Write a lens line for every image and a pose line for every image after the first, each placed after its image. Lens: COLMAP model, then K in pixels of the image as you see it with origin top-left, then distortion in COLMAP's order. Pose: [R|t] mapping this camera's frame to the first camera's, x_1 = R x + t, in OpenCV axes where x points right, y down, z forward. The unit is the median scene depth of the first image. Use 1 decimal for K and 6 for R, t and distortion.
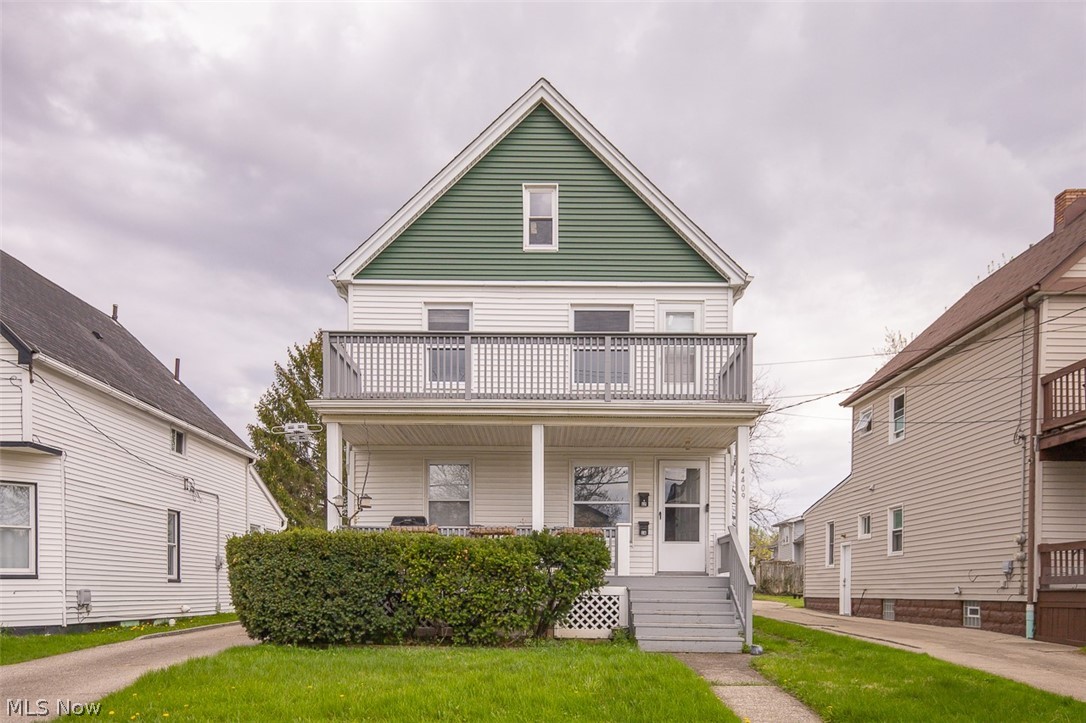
lens RADIAL K [[878.2, 0, 543.0], [0, 878.2, 361.5], [0, 0, 1]] dist [0.046388, 0.003799]
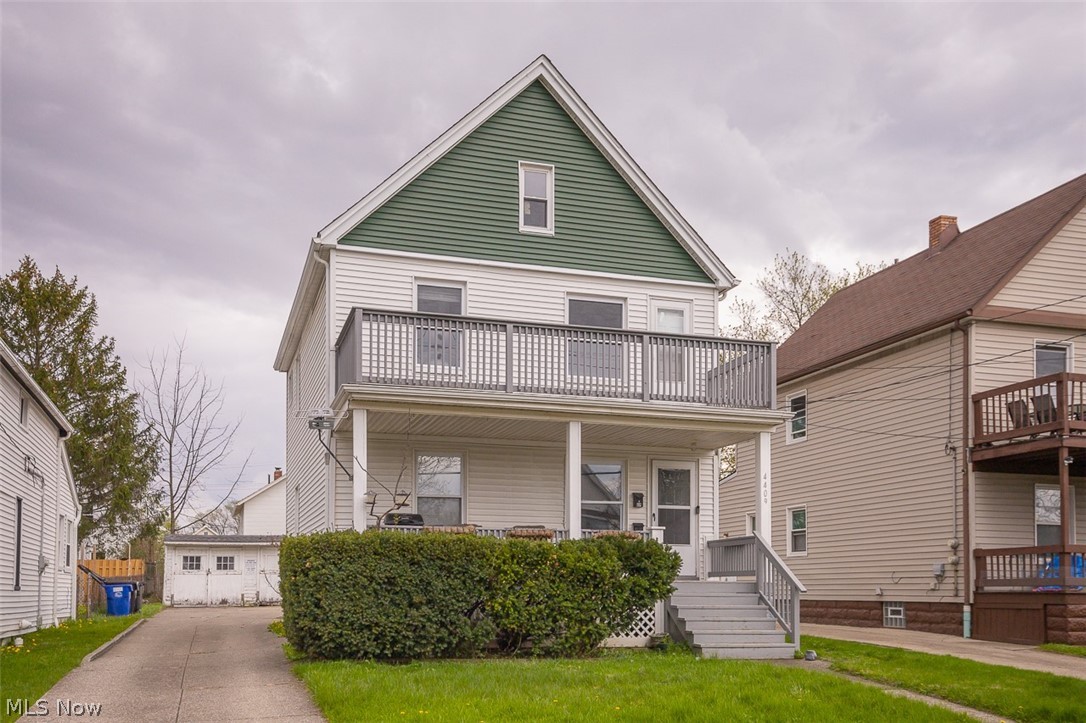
lens RADIAL K [[998.3, 0, 542.7], [0, 998.3, 266.4], [0, 0, 1]] dist [0.036219, 0.013655]
pose [[0.953660, 0.087988, 0.287733, -0.321167], [-0.071526, 0.995169, -0.067256, -0.018488], [-0.292260, 0.043559, 0.955346, -0.039980]]
